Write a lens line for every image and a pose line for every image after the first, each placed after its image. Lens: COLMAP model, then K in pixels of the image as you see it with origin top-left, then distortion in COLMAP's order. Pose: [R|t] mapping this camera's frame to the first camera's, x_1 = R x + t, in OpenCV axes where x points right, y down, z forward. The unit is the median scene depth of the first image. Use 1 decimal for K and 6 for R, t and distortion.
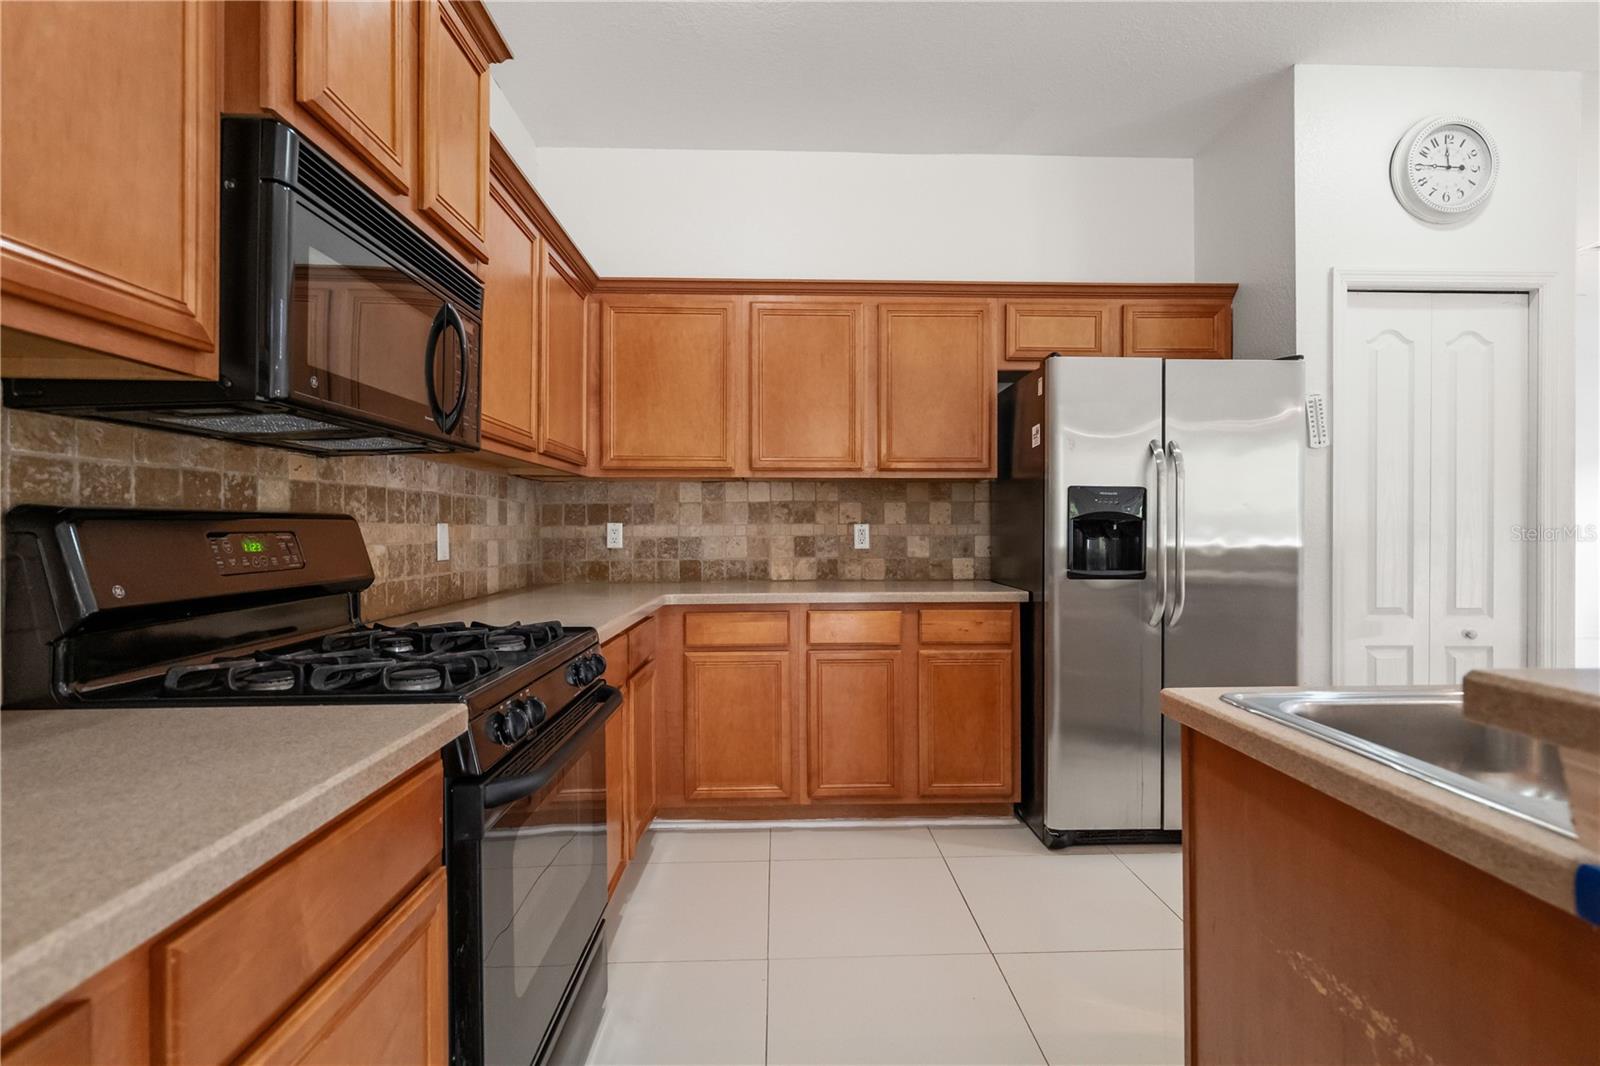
lens RADIAL K [[766.2, 0, 800.0], [0, 766.2, 533.0], [0, 0, 1]] dist [0.000197, 0.000021]
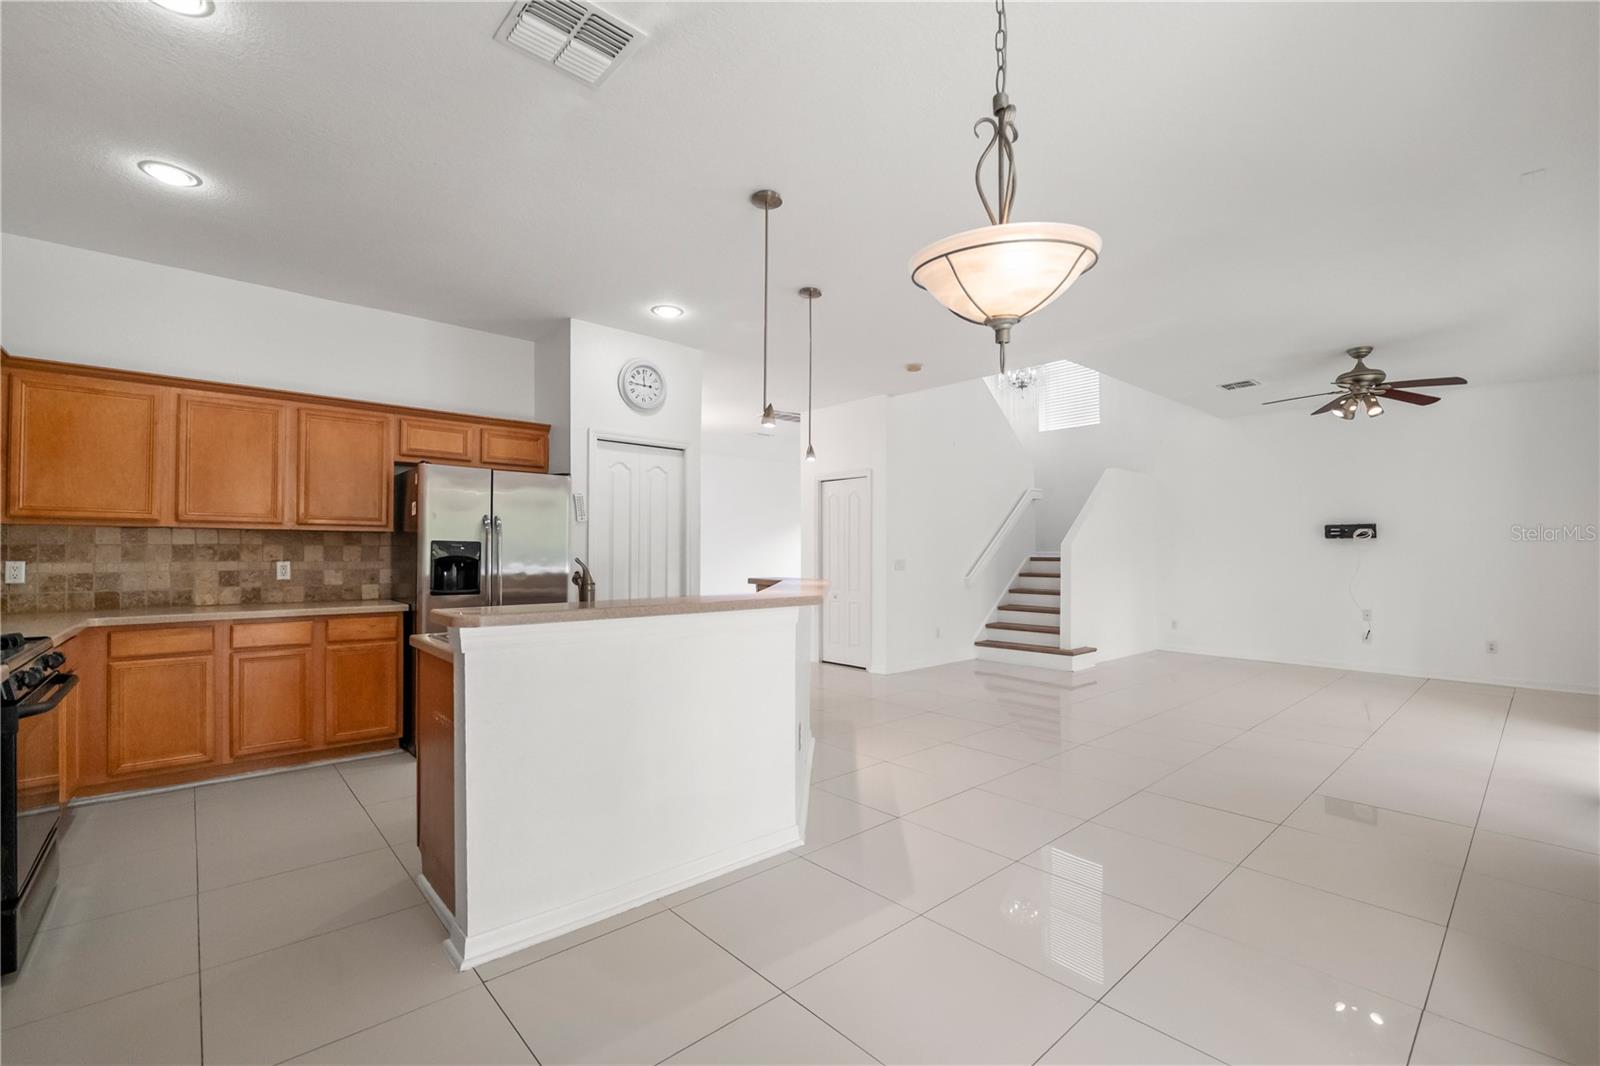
lens RADIAL K [[686.9, 0, 803.2], [0, 686.9, 545.8], [0, 0, 1]] dist [-0.005795, -0.000358]
pose [[0.763547, 0.010645, 0.645664, -0.000465], [0.000925, 0.999845, -0.017578, -0.019012], [-0.645751, 0.014019, 0.763419, -0.588539]]
